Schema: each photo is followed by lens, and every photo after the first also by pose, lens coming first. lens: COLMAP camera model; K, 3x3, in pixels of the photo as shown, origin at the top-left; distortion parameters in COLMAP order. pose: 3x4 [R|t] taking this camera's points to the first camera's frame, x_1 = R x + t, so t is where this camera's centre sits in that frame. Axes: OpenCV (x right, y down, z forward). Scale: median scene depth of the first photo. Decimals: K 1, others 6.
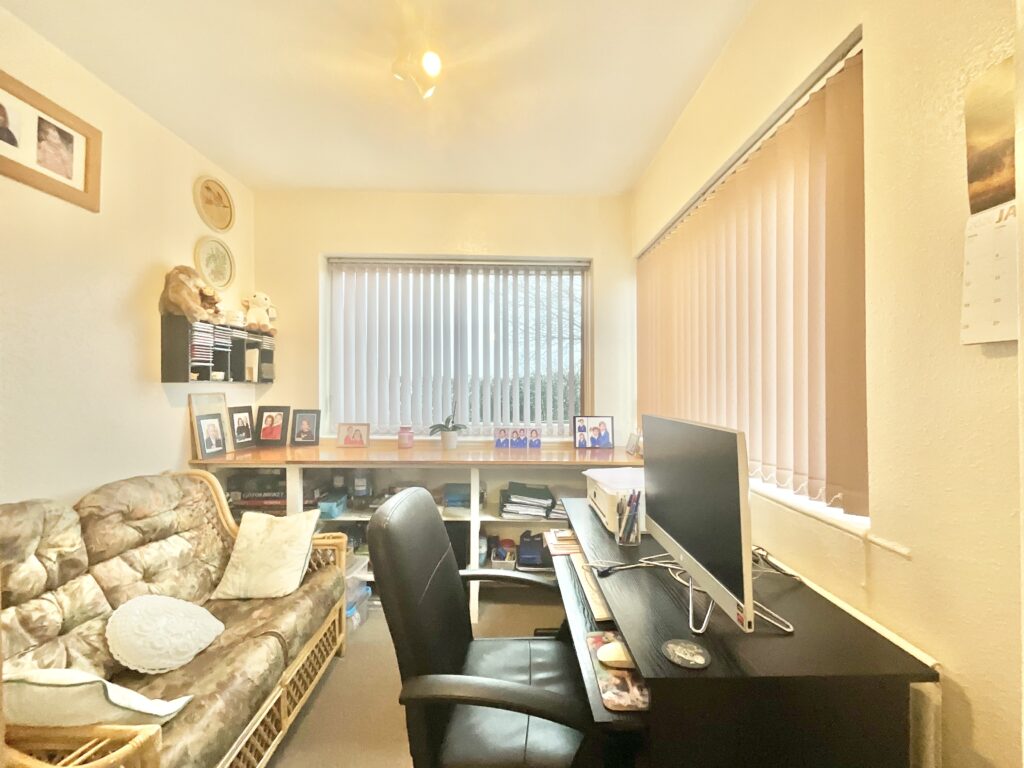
lens RADIAL K [[413.9, 0, 516.1], [0, 413.9, 388.5], [0, 0, 1]] dist [-0.002516, 0.001056]
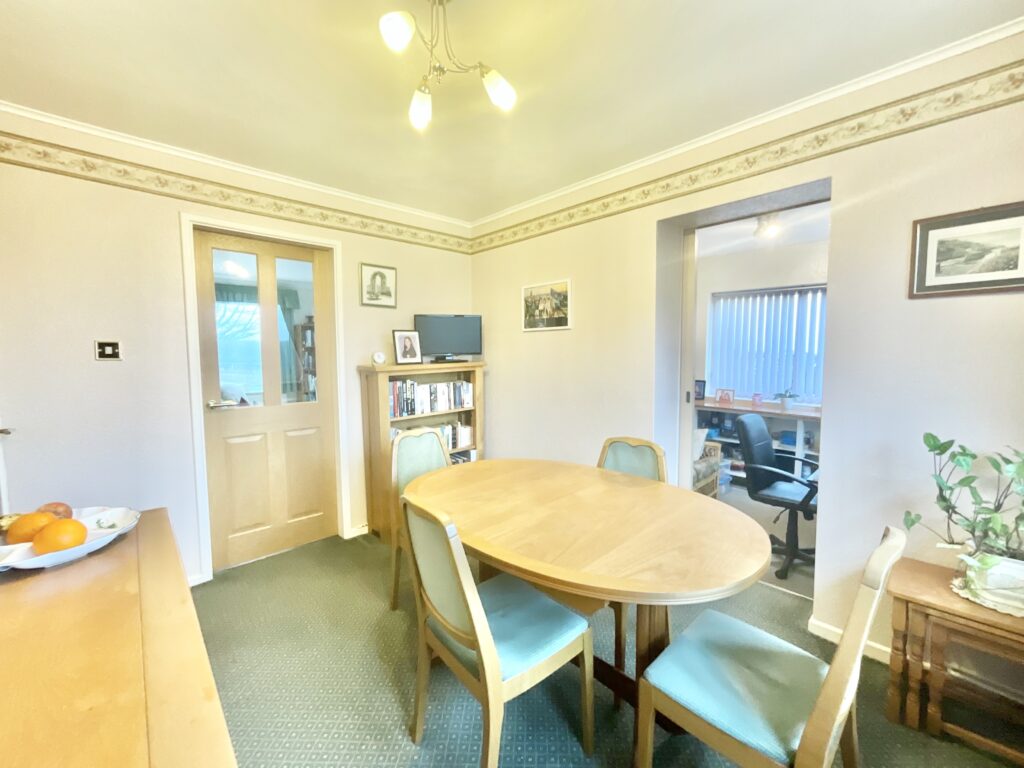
lens RADIAL K [[413.9, 0, 518.0], [0, 413.9, 384.3], [0, 0, 1]] dist [-0.002516, 0.001056]
pose [[0.682872, 0.060321, -0.728044, 0.289422], [0.006453, 0.996048, 0.088579, -0.099644], [0.730510, -0.065186, 0.679784, -0.846141]]
